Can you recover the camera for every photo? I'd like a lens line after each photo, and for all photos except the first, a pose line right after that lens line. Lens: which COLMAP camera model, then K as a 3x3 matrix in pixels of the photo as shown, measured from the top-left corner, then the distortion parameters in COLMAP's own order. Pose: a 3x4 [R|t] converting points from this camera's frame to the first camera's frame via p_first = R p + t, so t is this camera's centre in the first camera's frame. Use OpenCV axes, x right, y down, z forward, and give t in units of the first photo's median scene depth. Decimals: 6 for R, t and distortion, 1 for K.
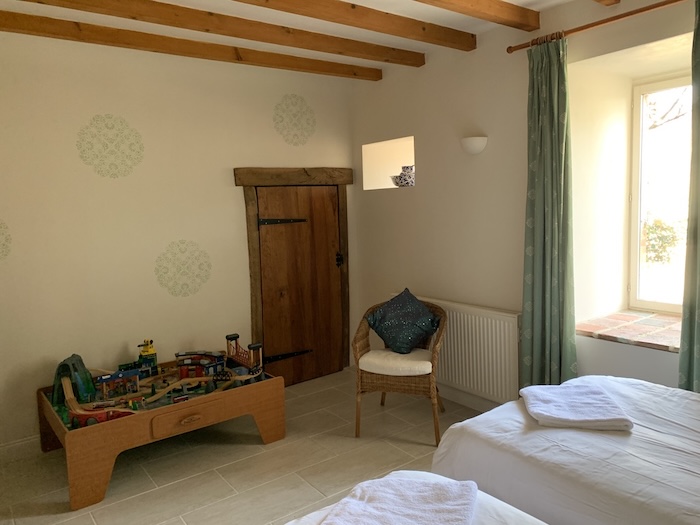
lens RADIAL K [[533.6, 0, 350.4], [0, 533.6, 261.9], [0, 0, 1]] dist [-0.000927, -0.002240]
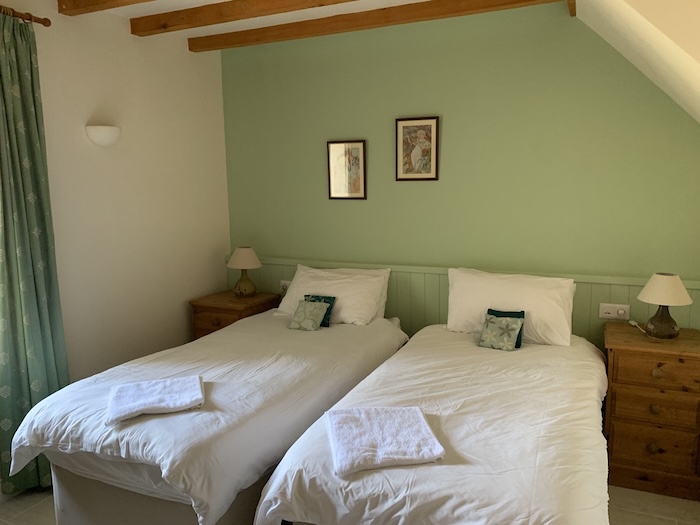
lens RADIAL K [[533.6, 0, 350.5], [0, 533.6, 262.7], [0, 0, 1]] dist [-0.000927, -0.002240]
pose [[-0.475327, -0.086714, 0.875526, -0.759119], [0.128630, 0.977589, 0.166657, -0.141884], [-0.870356, 0.191835, -0.453520, 1.178318]]
